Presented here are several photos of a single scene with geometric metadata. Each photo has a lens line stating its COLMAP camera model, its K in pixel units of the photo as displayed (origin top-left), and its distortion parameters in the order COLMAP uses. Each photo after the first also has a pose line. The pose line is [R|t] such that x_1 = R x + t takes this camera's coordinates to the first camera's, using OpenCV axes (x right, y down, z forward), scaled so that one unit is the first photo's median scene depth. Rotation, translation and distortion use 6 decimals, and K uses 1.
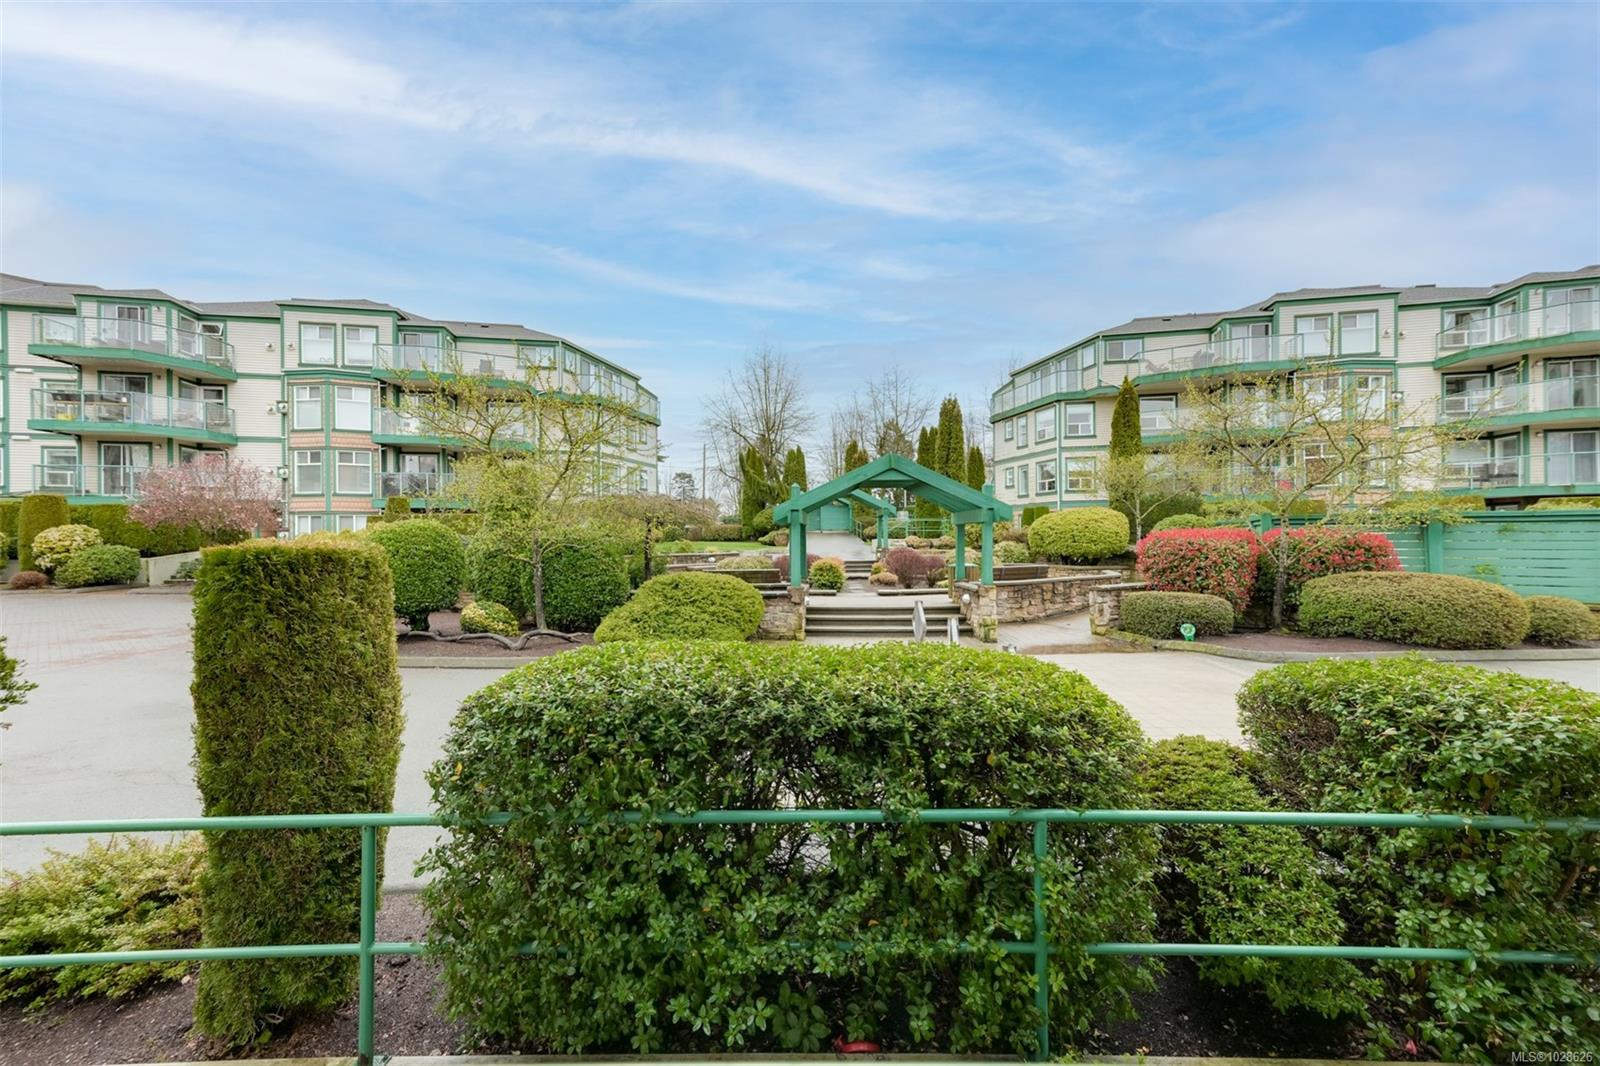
lens RADIAL K [[637.1, 0, 784.1], [0, 637.1, 535.8], [0, 0, 1]] dist [-0.001397, 0.001387]
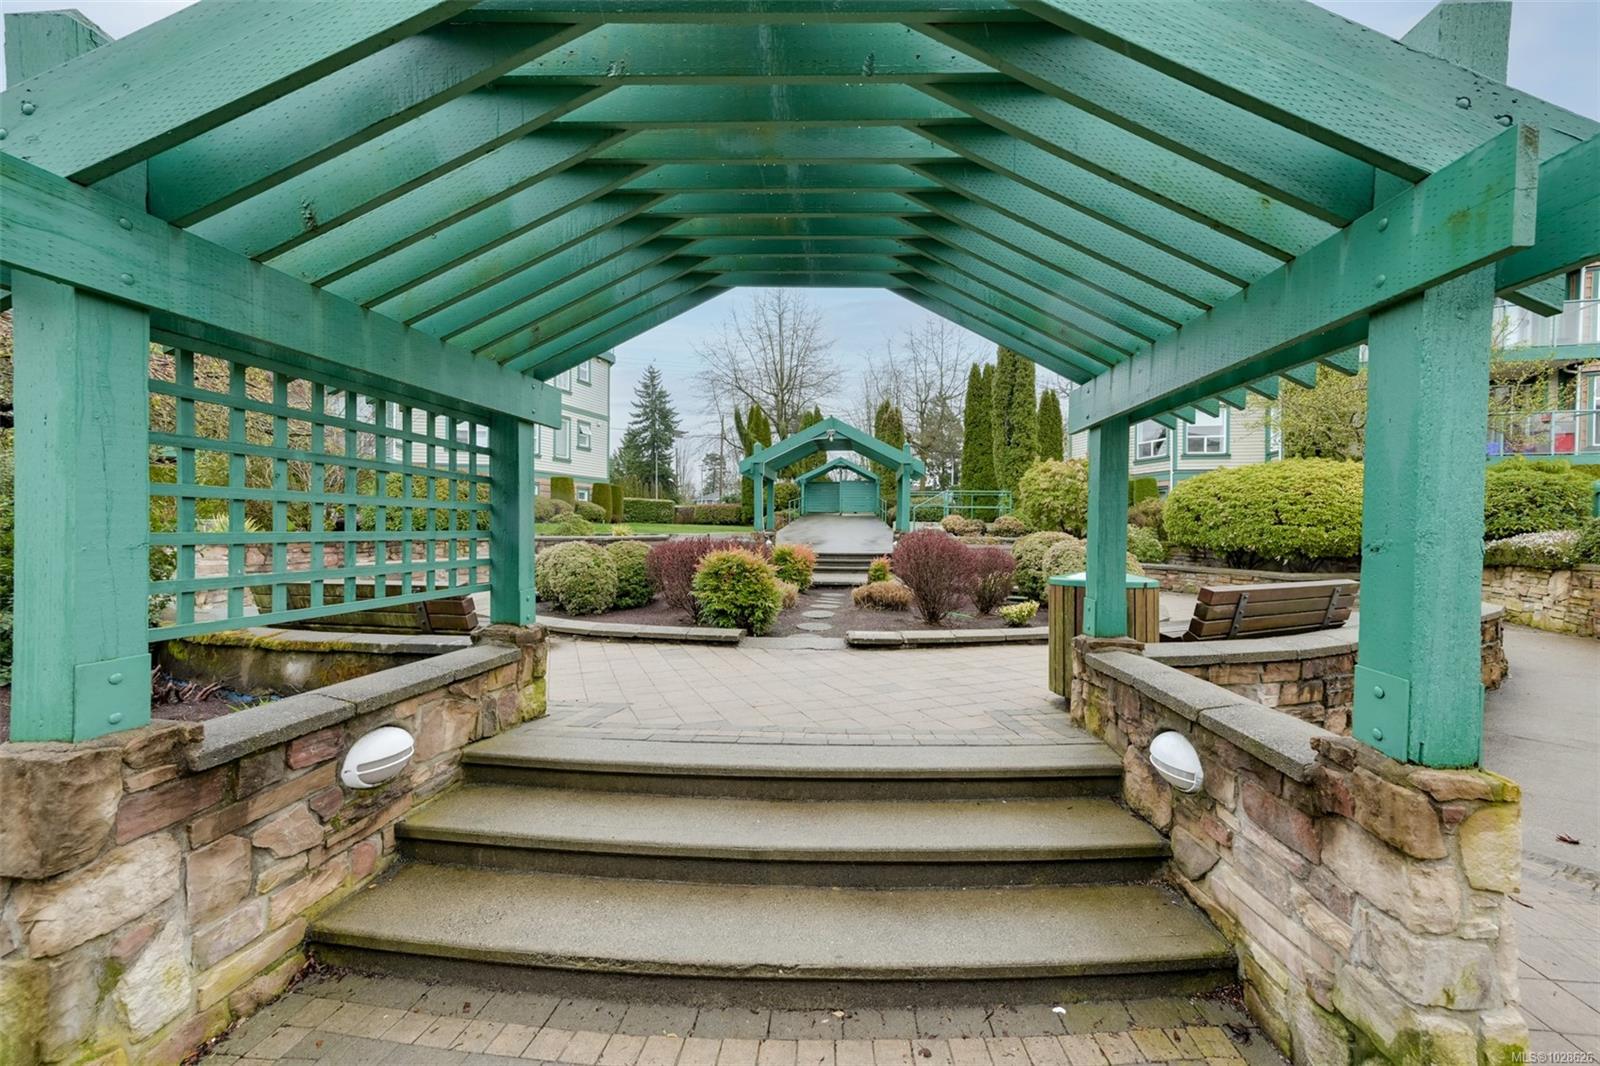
lens RADIAL K [[750.2, 0, 802.2], [0, 750.2, 532.6], [0, 0, 1]] dist [-0.000143, 0.000023]
pose [[0.999825, 0.017376, -0.006996, 0.047236], [-0.017267, 0.999732, 0.015391, 0.007128], [0.007262, -0.015268, 0.999857, 0.212945]]
